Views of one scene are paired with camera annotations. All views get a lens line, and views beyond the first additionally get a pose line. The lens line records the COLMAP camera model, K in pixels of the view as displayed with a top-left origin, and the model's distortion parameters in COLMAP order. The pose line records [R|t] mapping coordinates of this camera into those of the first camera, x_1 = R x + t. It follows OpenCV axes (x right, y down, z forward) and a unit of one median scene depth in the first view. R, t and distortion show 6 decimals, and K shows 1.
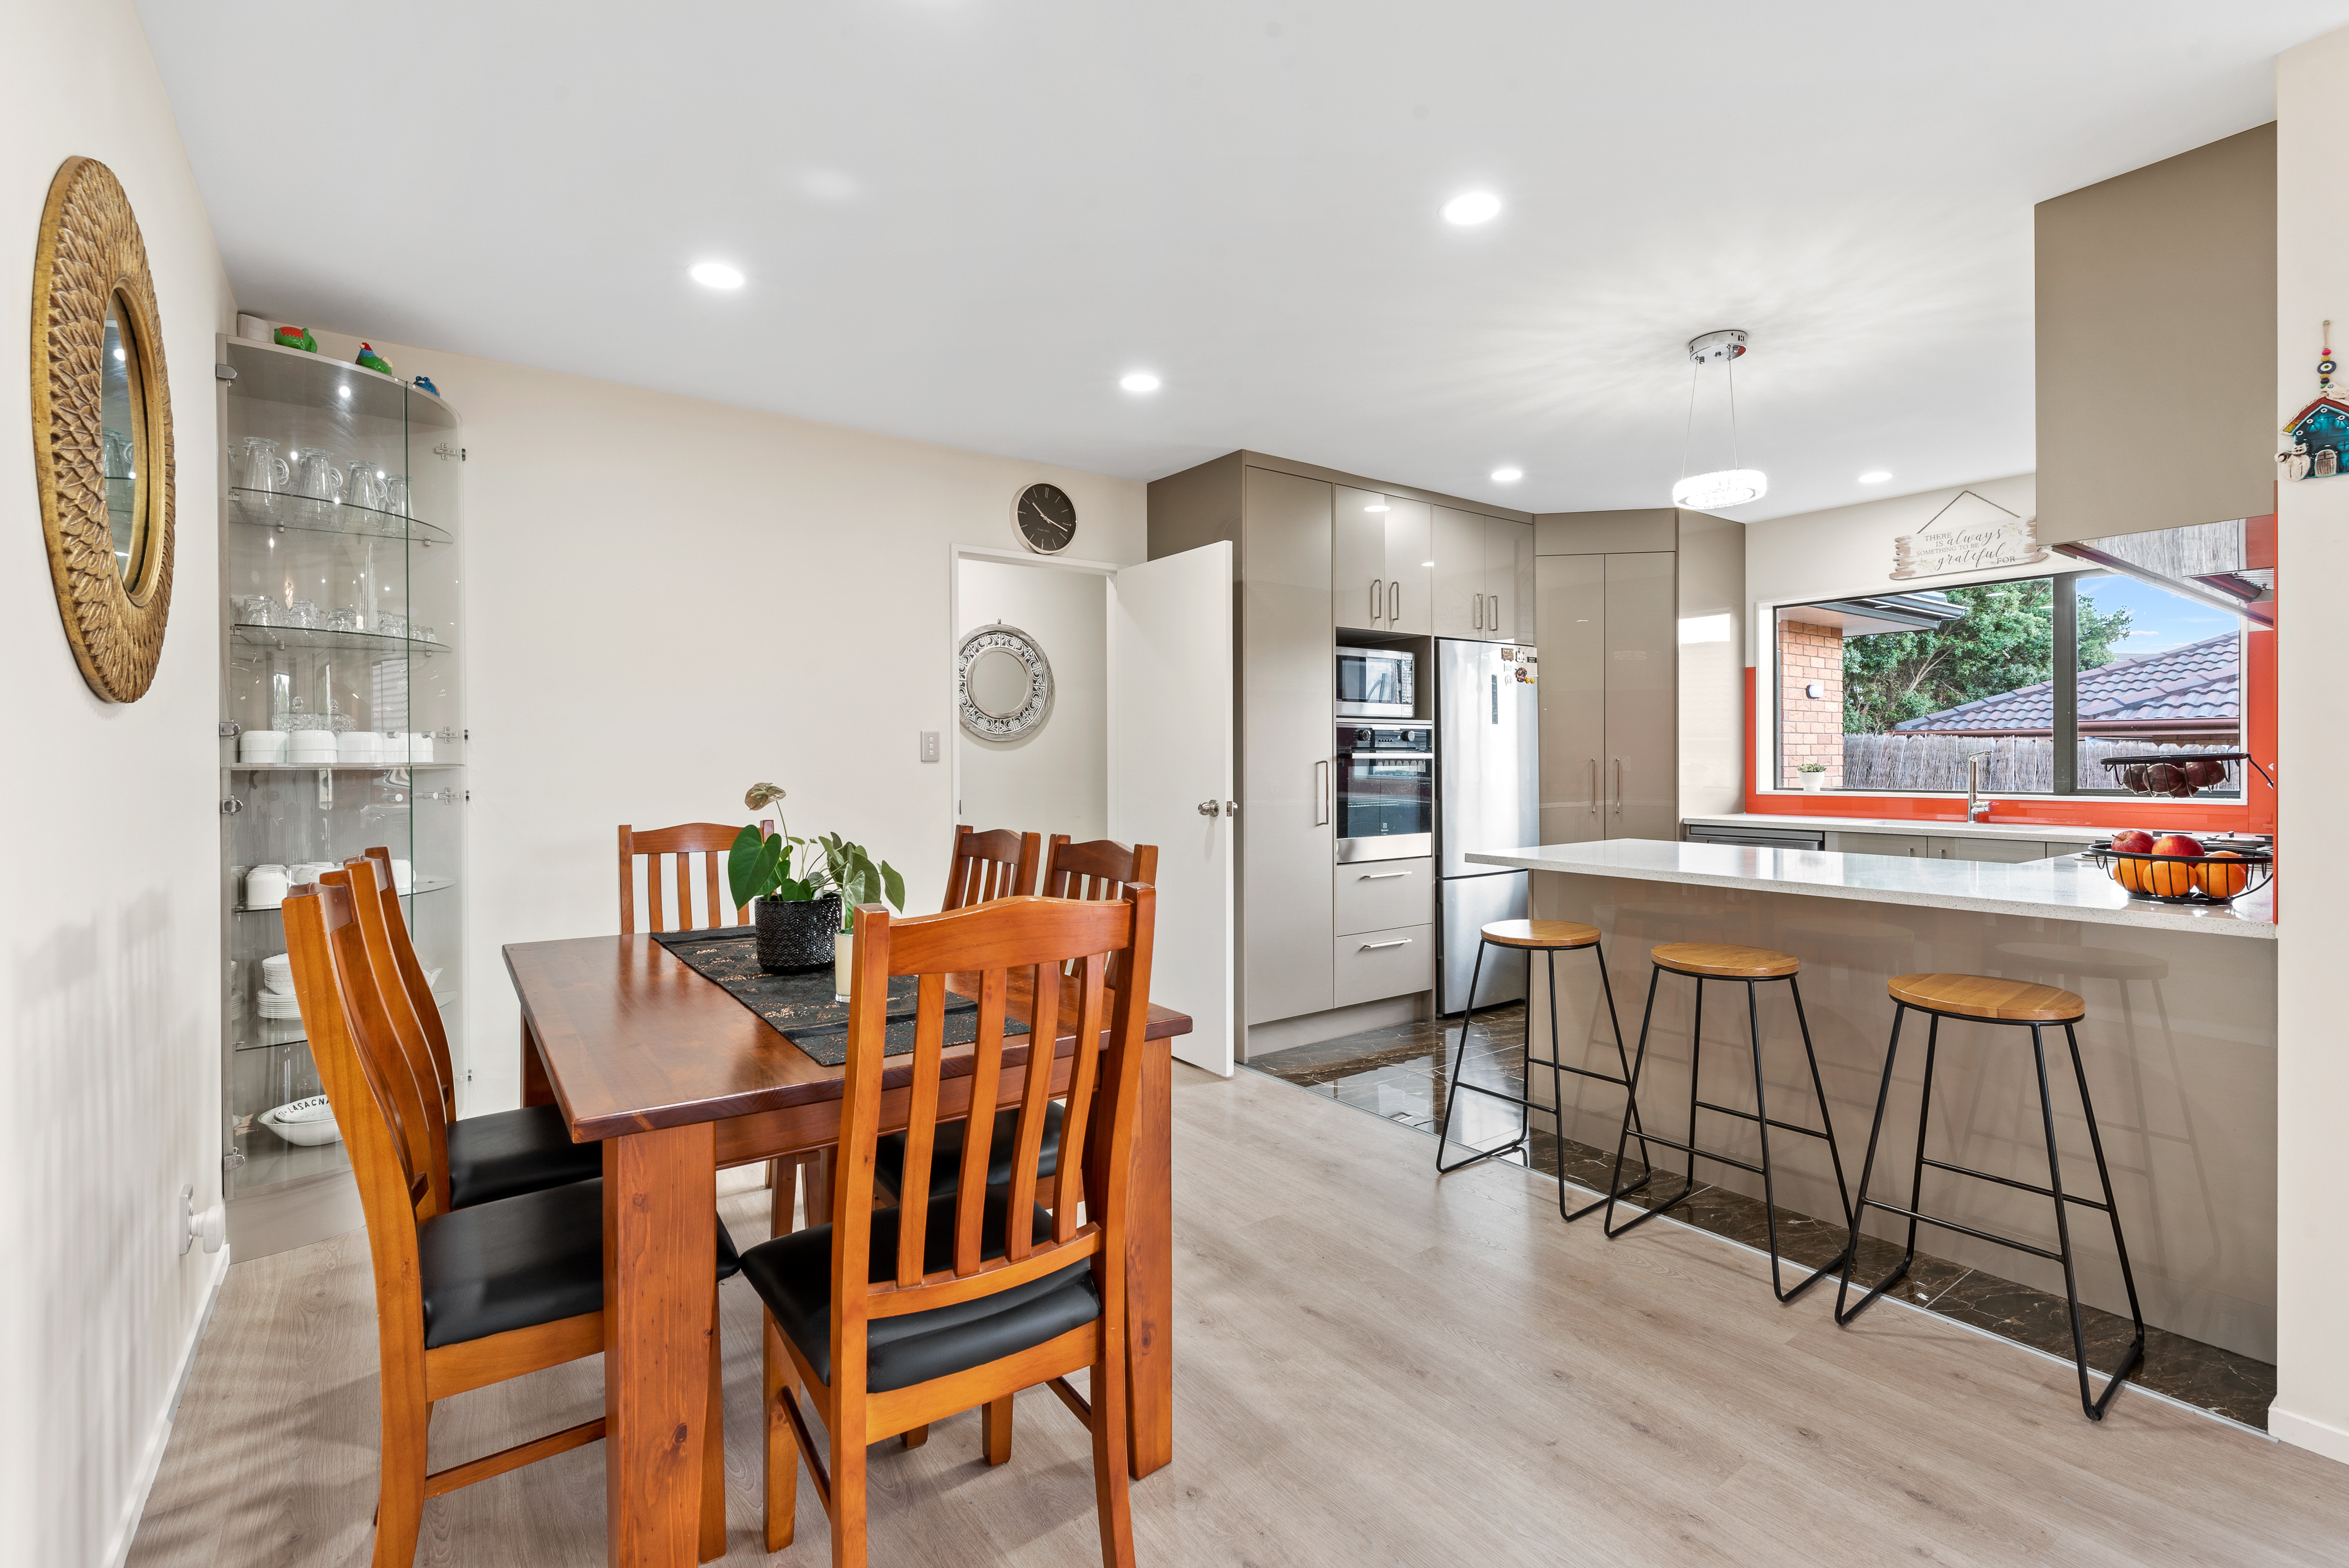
lens RADIAL K [[1059.1, 0, 1181.8], [0, 1059.1, 765.6], [0, 0, 1]] dist [0.001978, -0.000007]
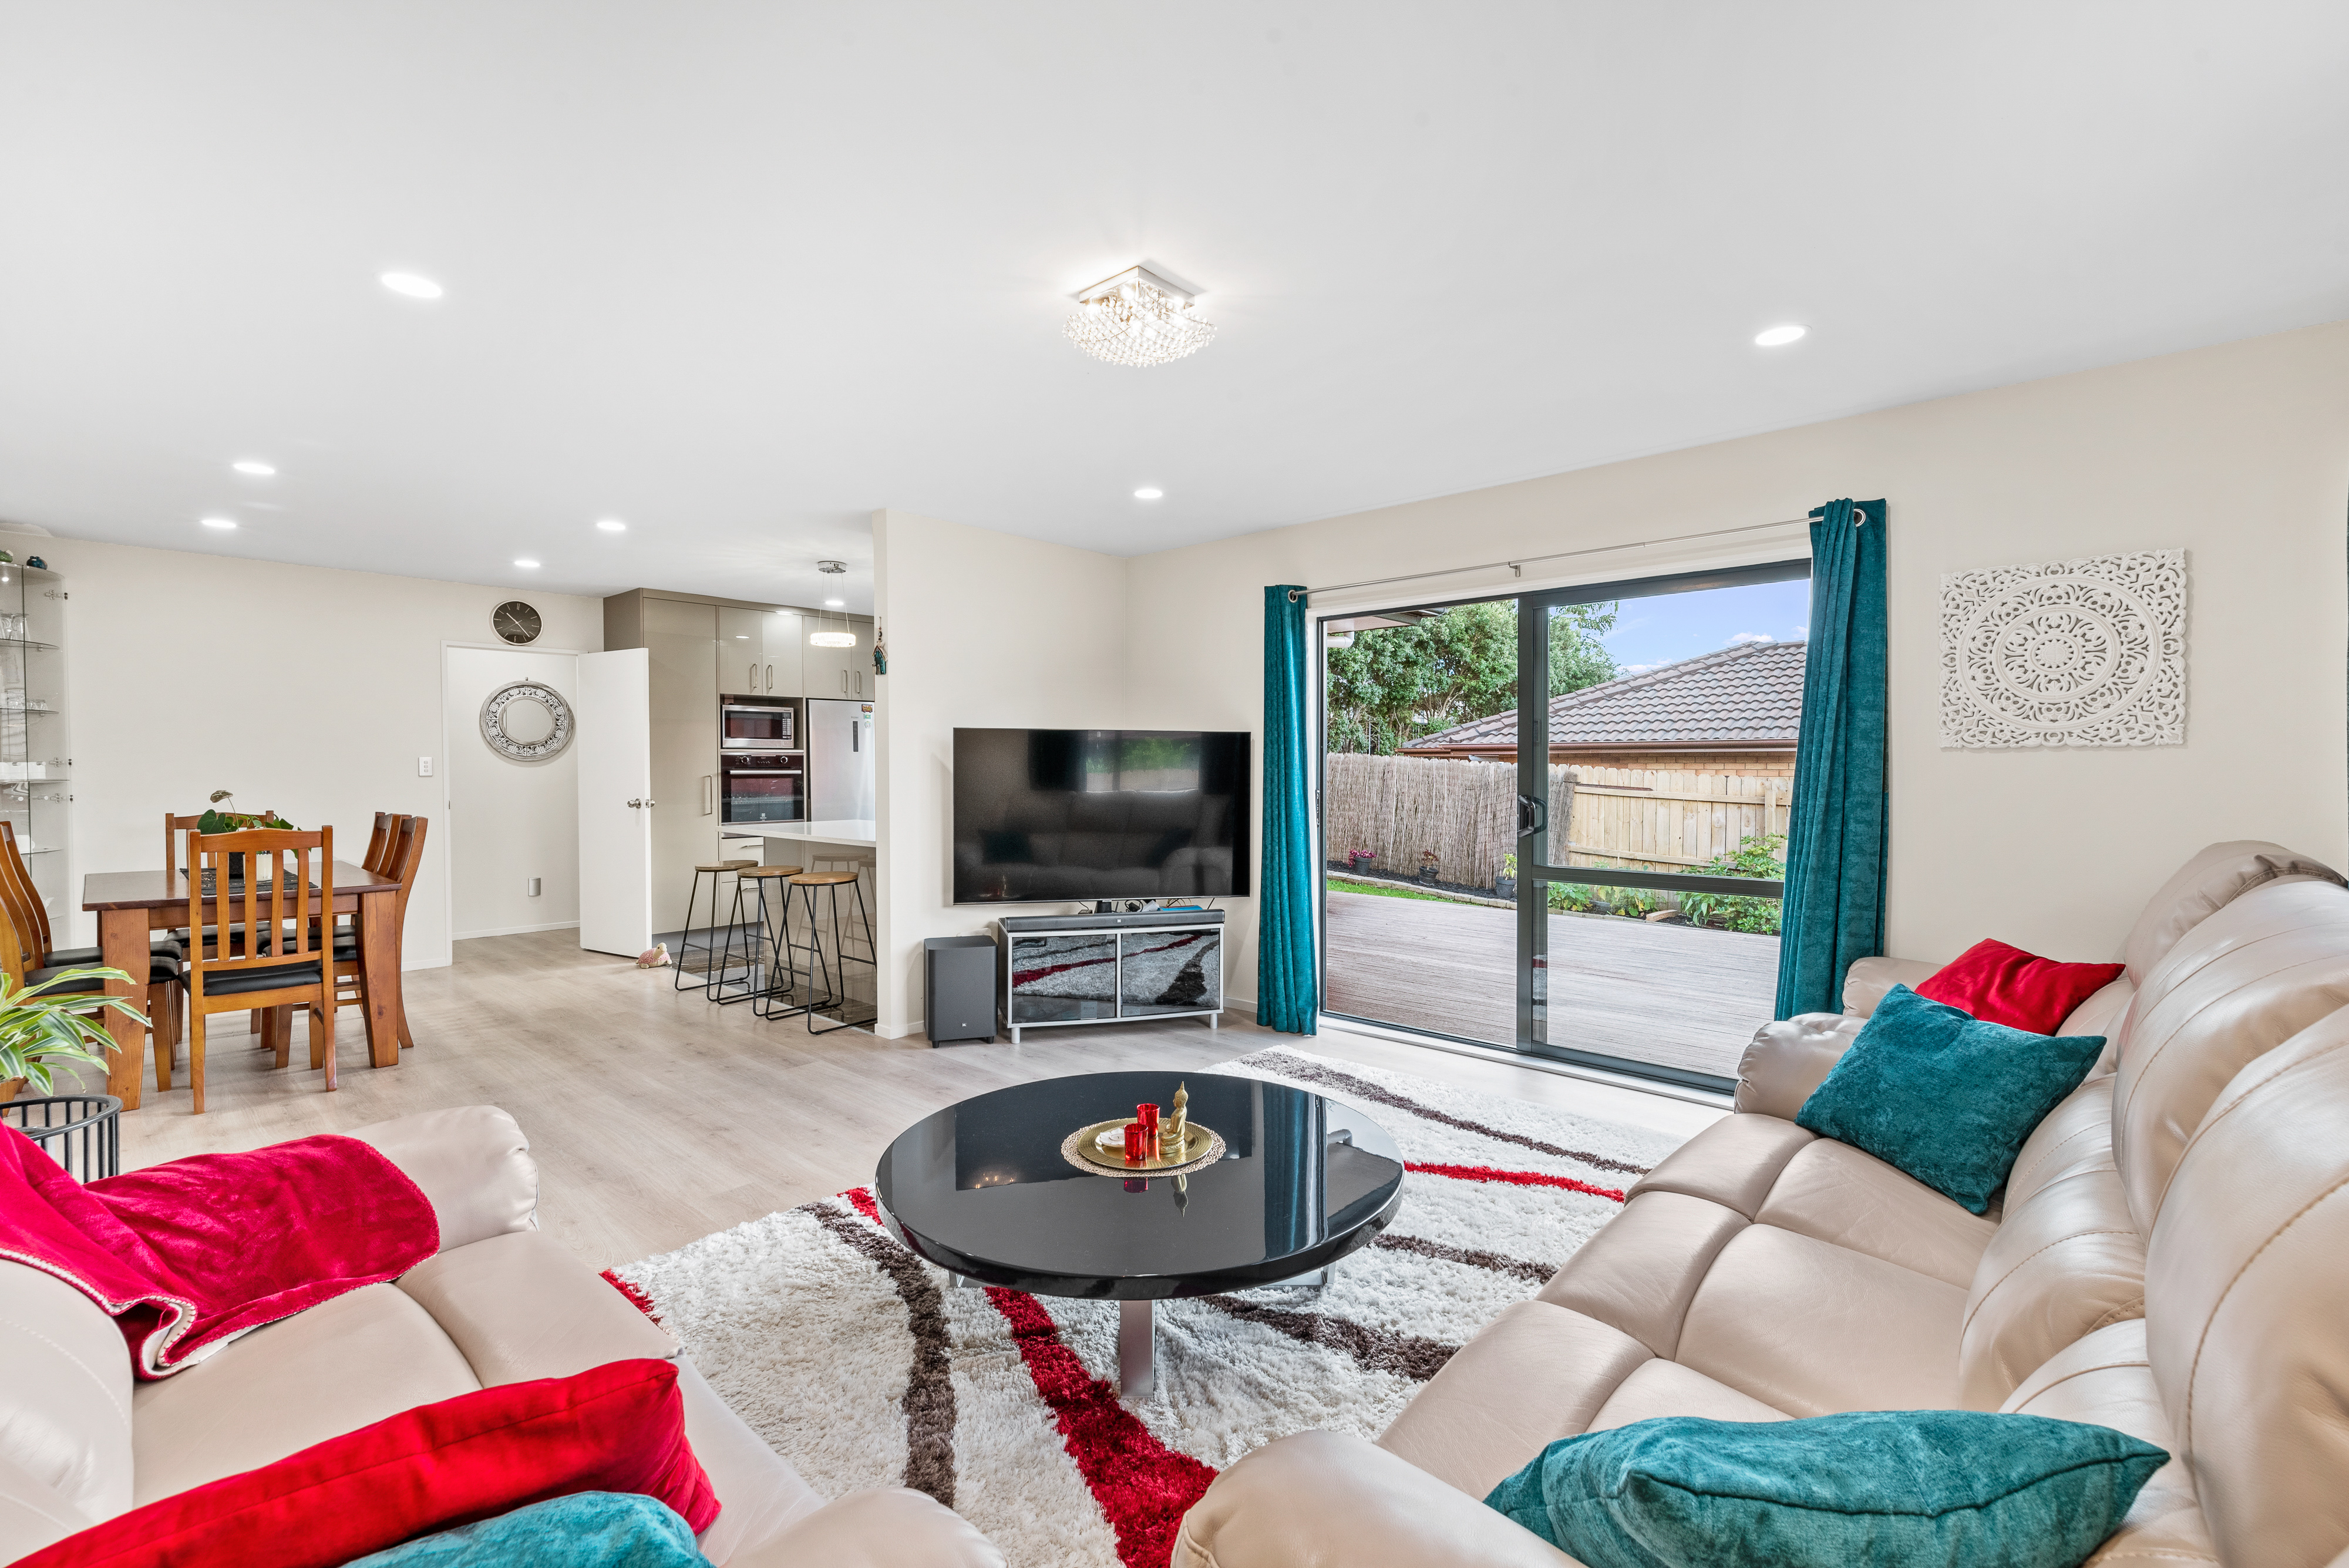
lens RADIAL K [[1020.3, 0, 1191.3], [0, 1020.3, 785.0], [0, 0, 1]] dist [0.000136, -0.000626]
pose [[0.979264, -0.001864, 0.202579, 0.604107], [-0.000761, 0.999917, 0.012880, -0.011779], [-0.202586, -0.012767, 0.979181, -0.772647]]
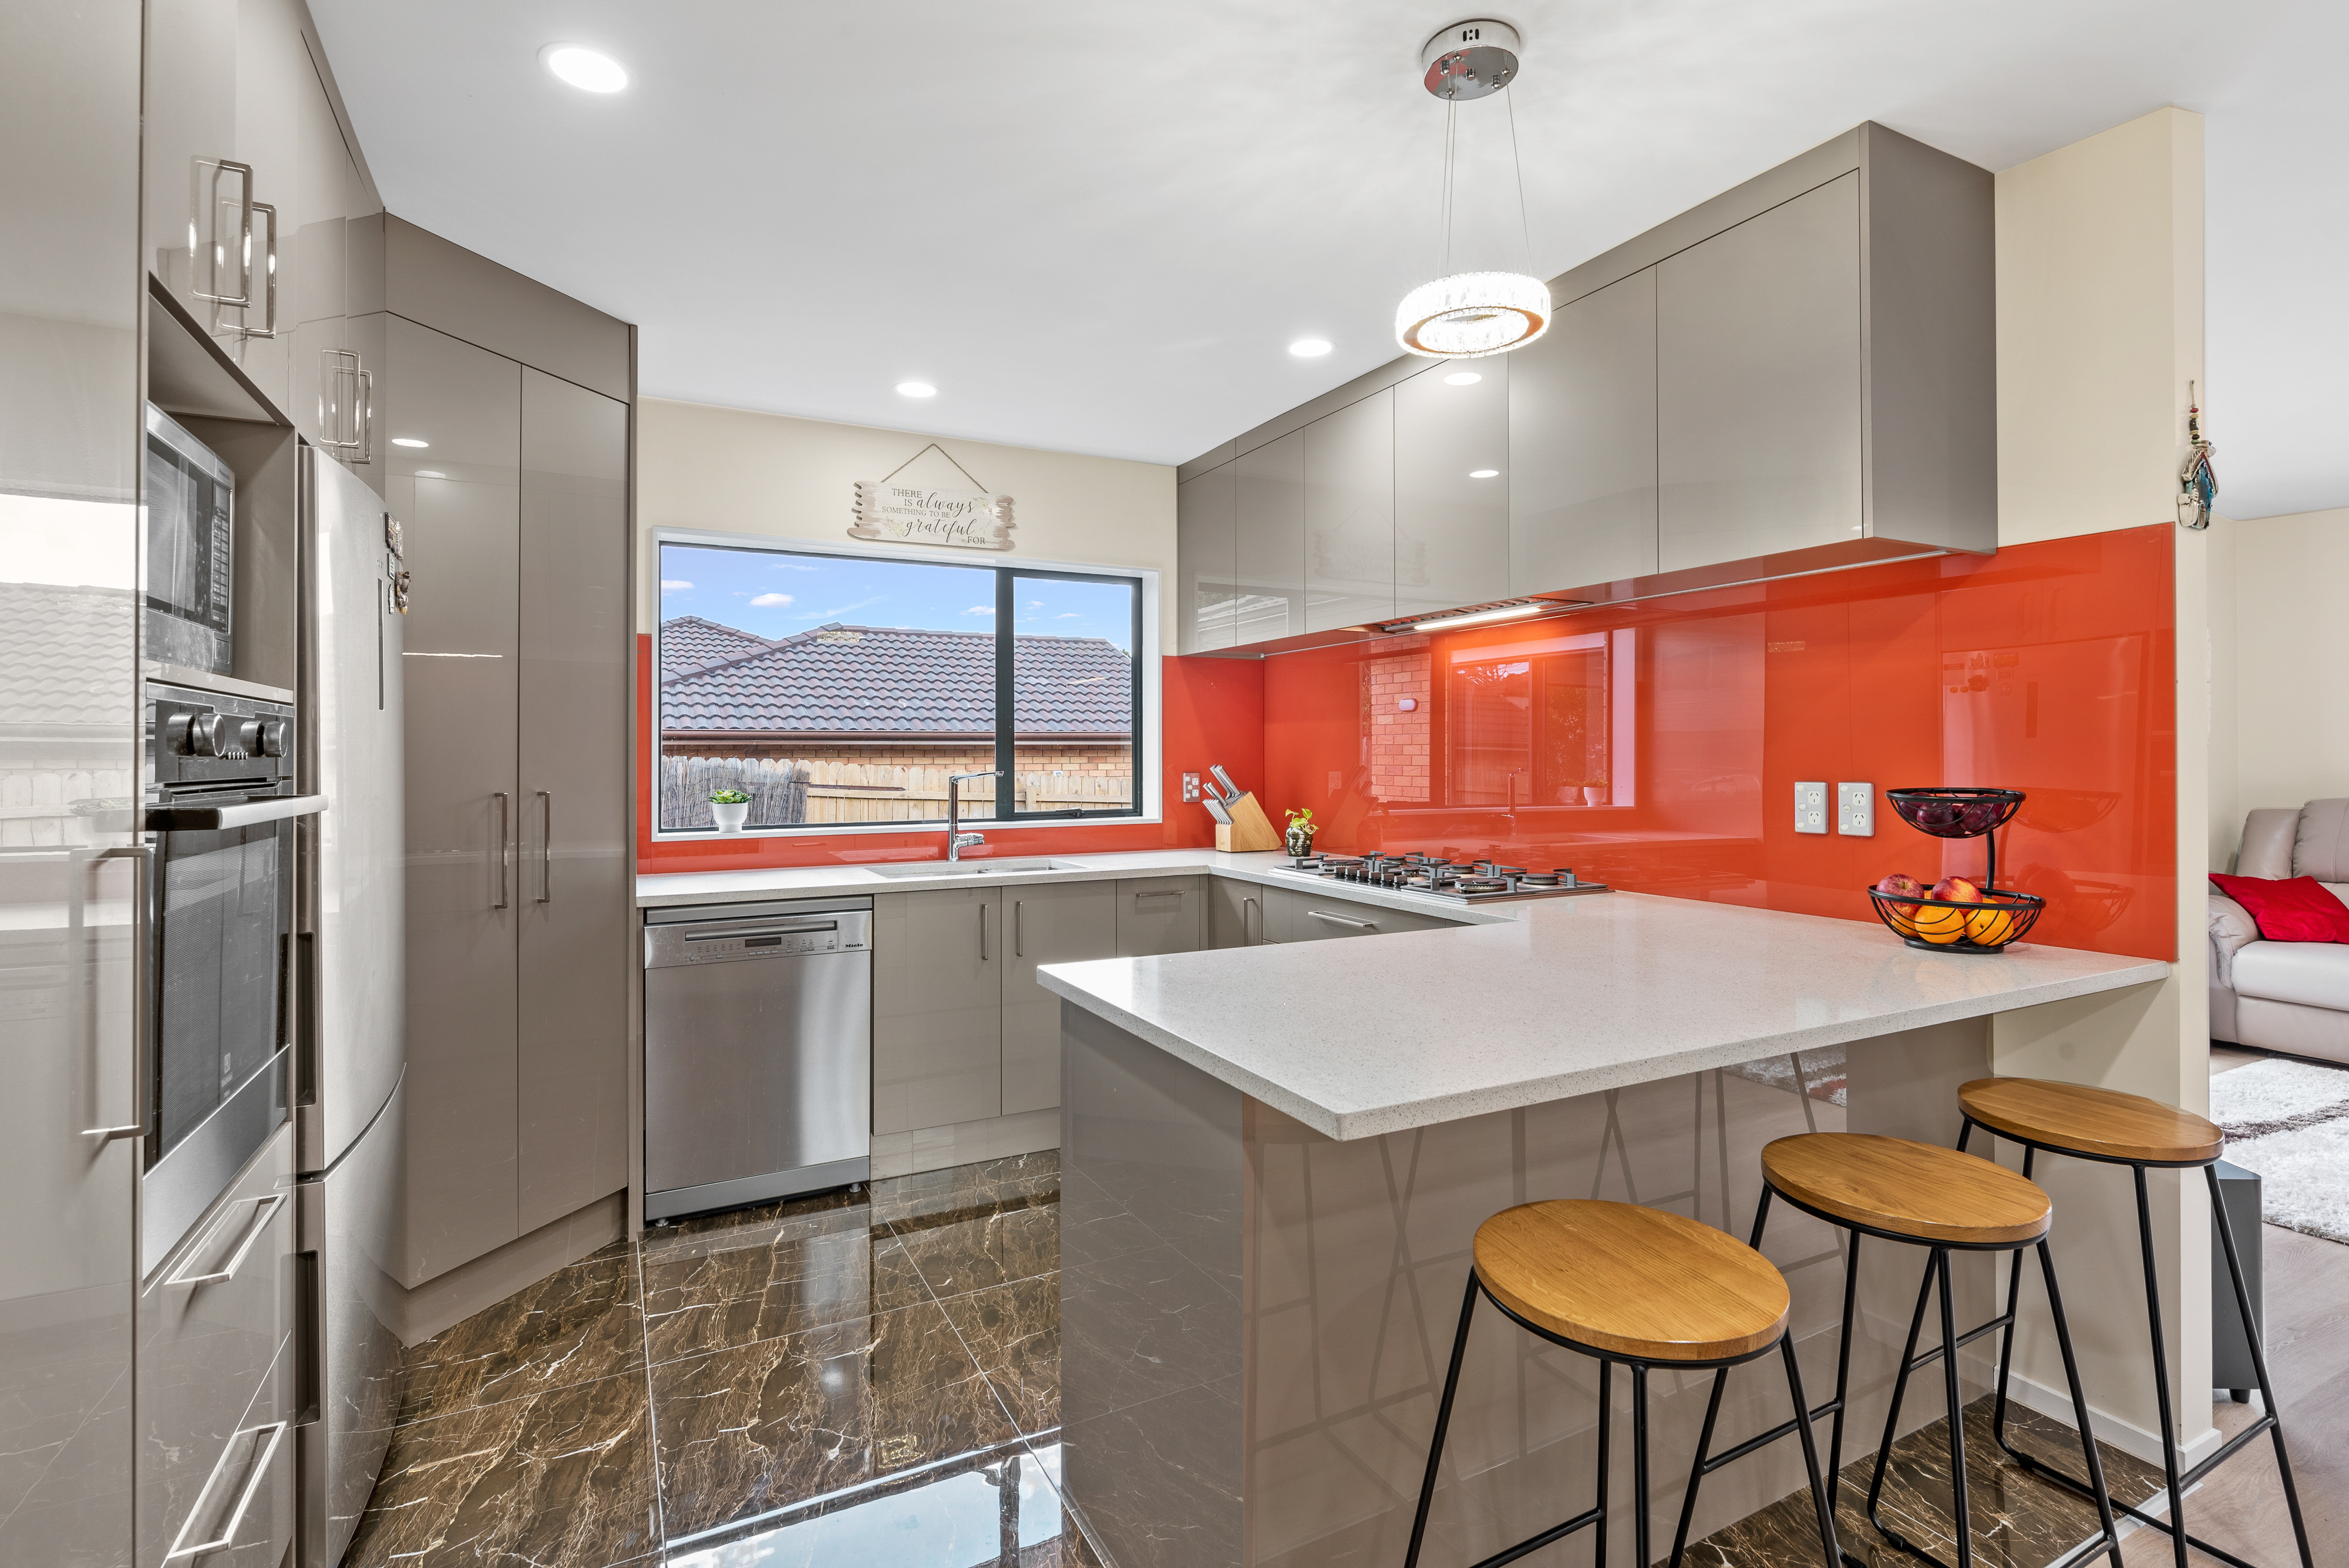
lens RADIAL K [[1114.9, 0, 1180.7], [0, 1114.9, 747.8], [0, 0, 1]] dist [-0.001392, -0.001319]
pose [[0.144757, 0.010637, 0.989410, -0.071673], [0.008302, 0.999894, -0.011965, -0.023581], [-0.989432, 0.009946, 0.144654, 0.843235]]
